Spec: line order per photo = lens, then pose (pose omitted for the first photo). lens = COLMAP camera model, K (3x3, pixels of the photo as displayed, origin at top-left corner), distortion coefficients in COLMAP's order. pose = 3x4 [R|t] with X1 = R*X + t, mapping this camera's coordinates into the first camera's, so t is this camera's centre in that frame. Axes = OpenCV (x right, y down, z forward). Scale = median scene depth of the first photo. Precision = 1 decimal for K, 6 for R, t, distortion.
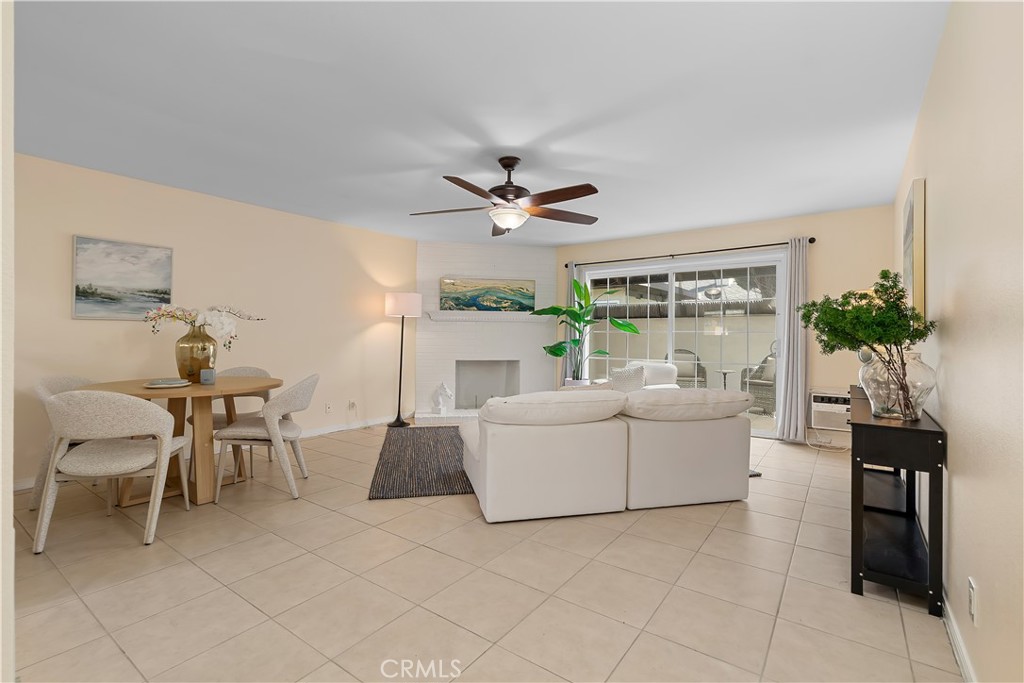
lens RADIAL K [[459.4, 0, 509.6], [0, 459.4, 334.6], [0, 0, 1]] dist [0.009979, -0.000634]
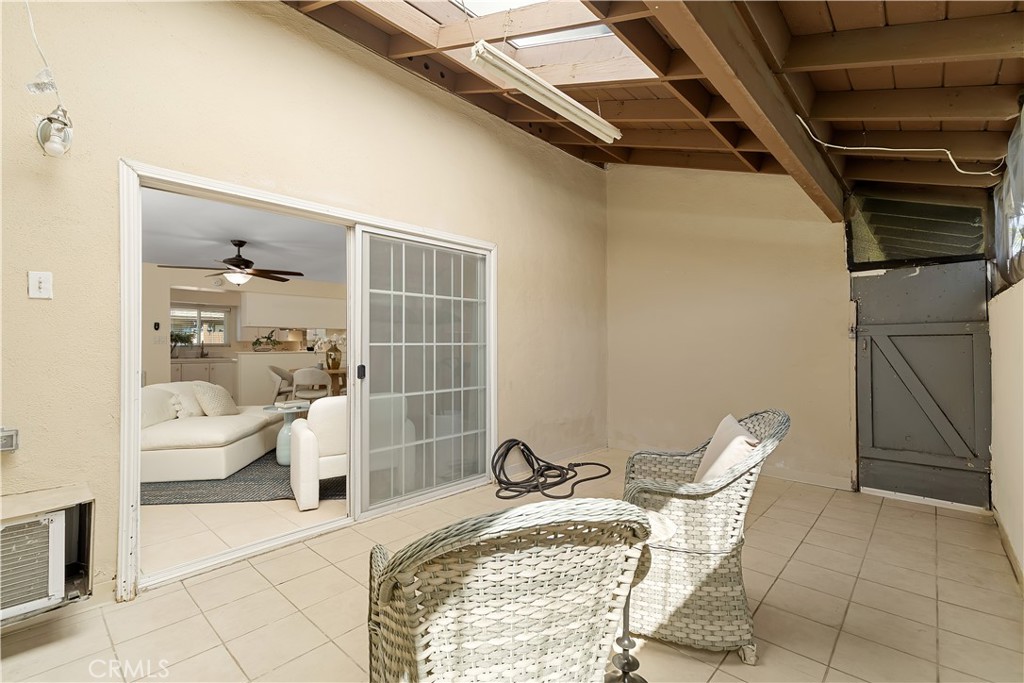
lens RADIAL K [[459.4, 0, 509.4], [0, 459.4, 339.5], [0, 0, 1]] dist [0.009979, -0.000634]
pose [[-0.112009, -0.016174, -0.993576, 0.886085], [0.002153, 0.999861, -0.016519, -0.003158], [0.993705, -0.003989, -0.111959, 1.250618]]
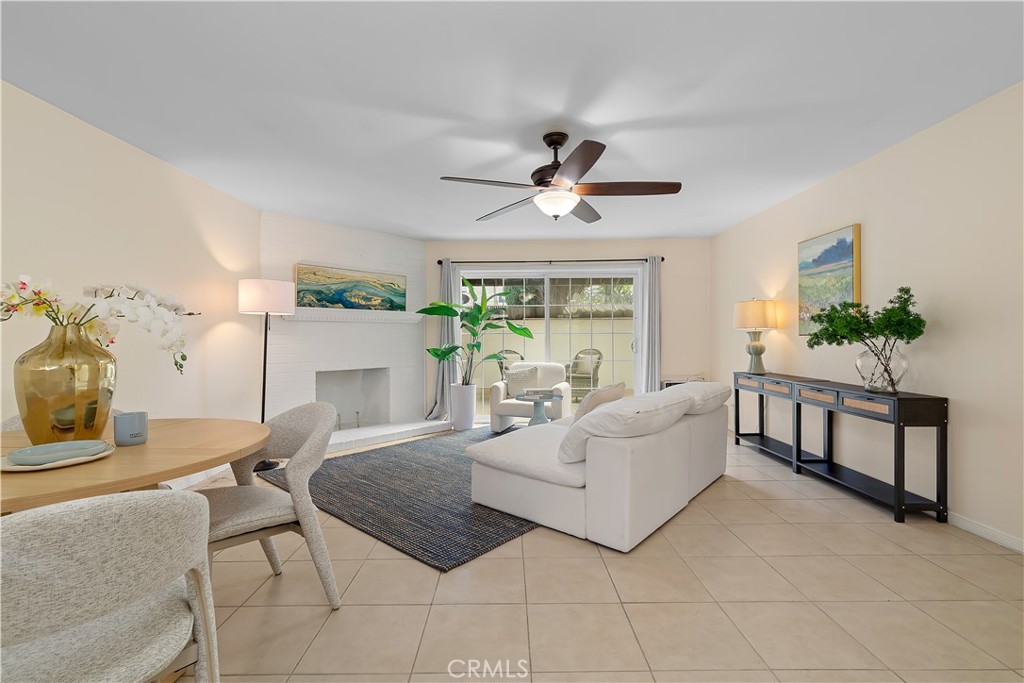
lens RADIAL K [[459.4, 0, 506.0], [0, 459.4, 337.7], [0, 0, 1]] dist [0.009979, -0.000634]
pose [[0.810156, -0.010767, 0.586115, -0.349623], [0.010790, 0.999936, 0.003454, -0.001025], [-0.586115, 0.003526, 0.810220, 0.203909]]
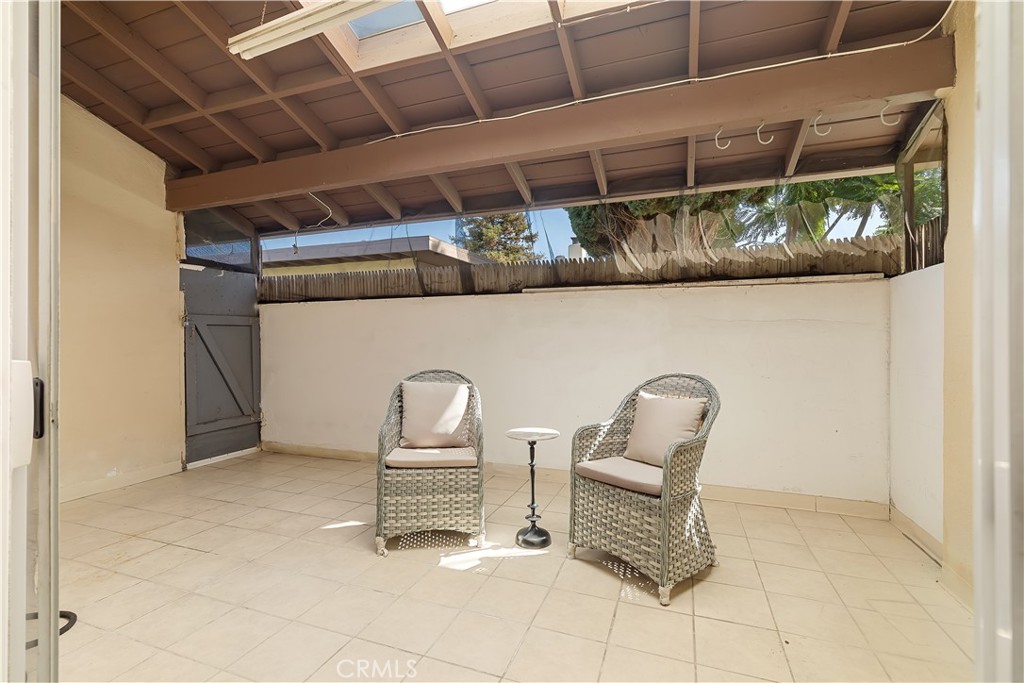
lens RADIAL K [[459.4, 0, 515.8], [0, 459.4, 340.4], [0, 0, 1]] dist [0.009979, -0.000634]
pose [[0.960996, -0.005435, 0.276510, 0.449943], [0.003748, 0.999971, 0.006627, 0.003988], [-0.276538, -0.005332, 0.960988, 0.841740]]
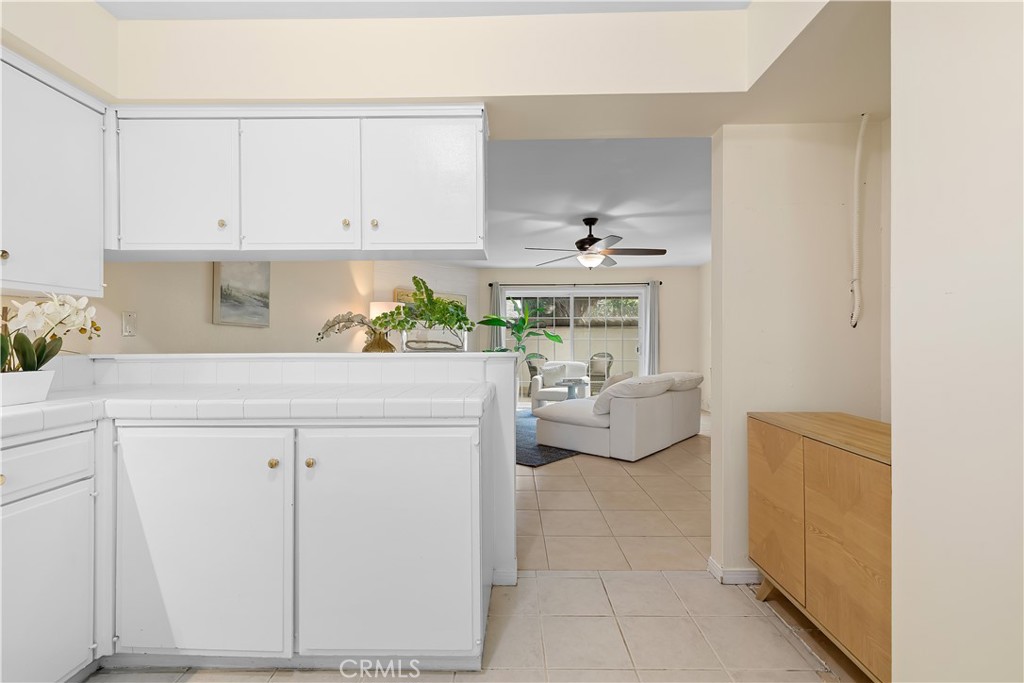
lens RADIAL K [[459.4, 0, 505.0], [0, 459.4, 339.0], [0, 0, 1]] dist [0.009979, -0.000634]
pose [[0.817974, -0.000450, 0.575255, -0.611650], [0.005387, 0.999962, -0.006879, 0.001176], [-0.575230, 0.008726, 0.817945, -0.008391]]
